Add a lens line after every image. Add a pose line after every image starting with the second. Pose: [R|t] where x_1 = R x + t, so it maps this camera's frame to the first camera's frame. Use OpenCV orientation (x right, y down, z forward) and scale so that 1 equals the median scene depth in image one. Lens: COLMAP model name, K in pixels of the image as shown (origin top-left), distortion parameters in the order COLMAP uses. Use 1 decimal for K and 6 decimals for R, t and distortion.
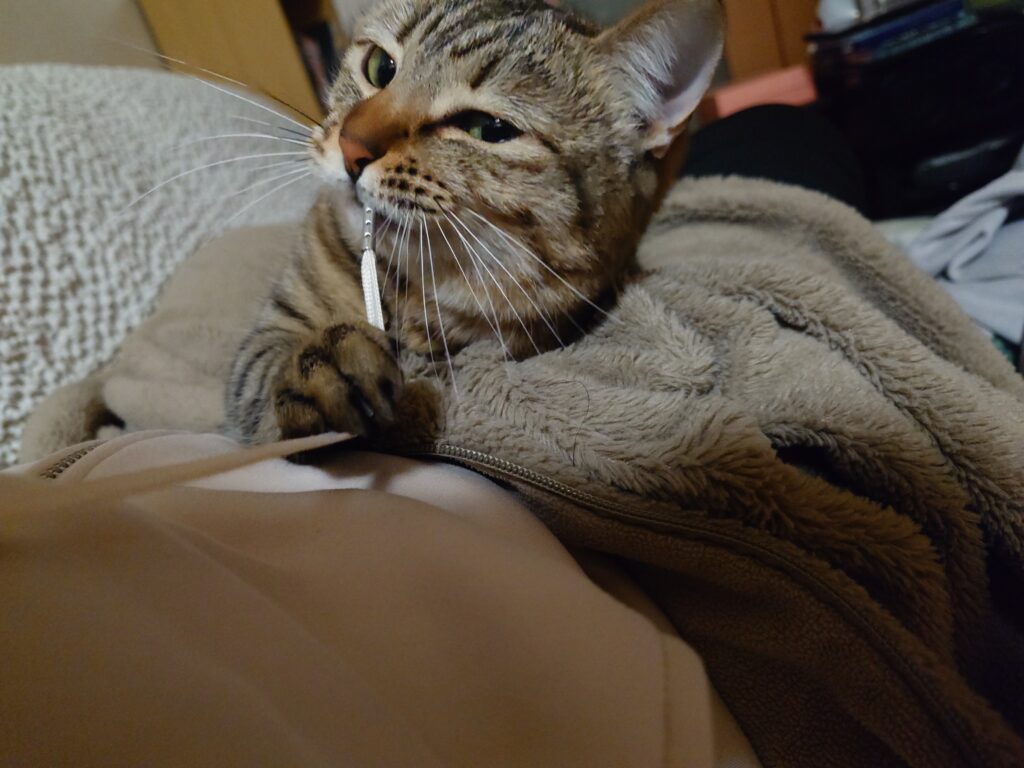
lens RADIAL K [[703.0, 0, 512.0], [0, 703.0, 384.0], [0, 0, 1]] dist [-0.036294, 0.000886]
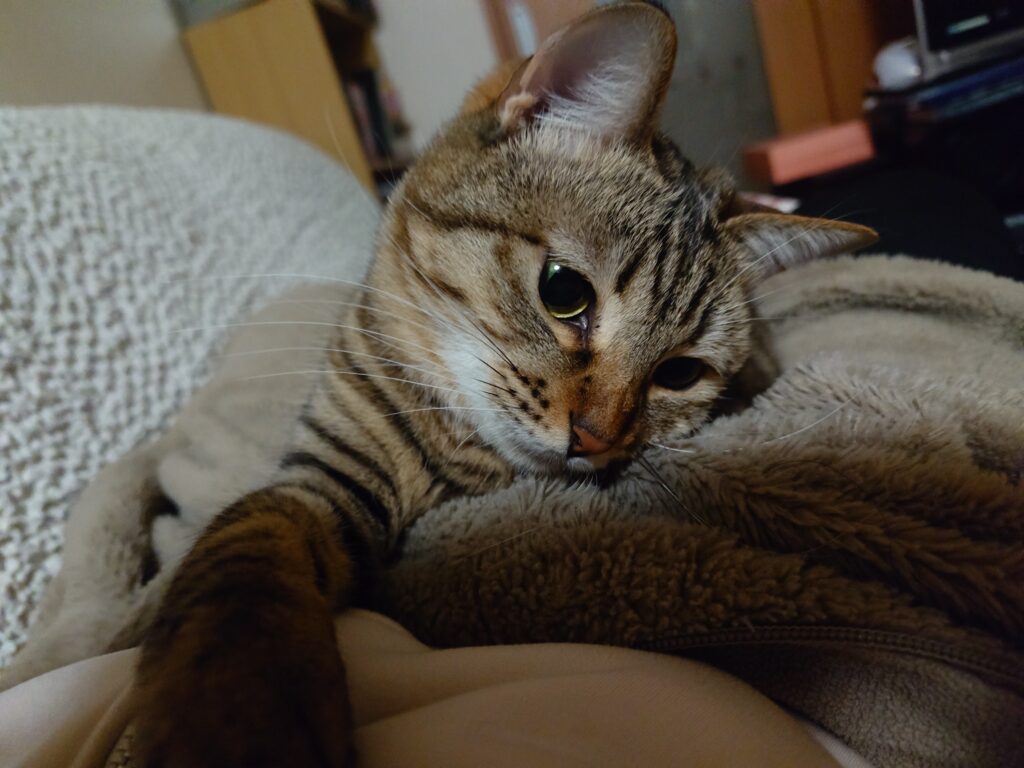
lens RADIAL K [[703.0, 0, 512.0], [0, 703.0, 384.0], [0, 0, 1]] dist [-0.036294, 0.000886]
pose [[0.999556, 0.024784, -0.016550, -0.096793], [-0.025700, 0.998006, -0.057646, -0.048414], [0.015088, 0.058046, 0.998200, 0.087484]]
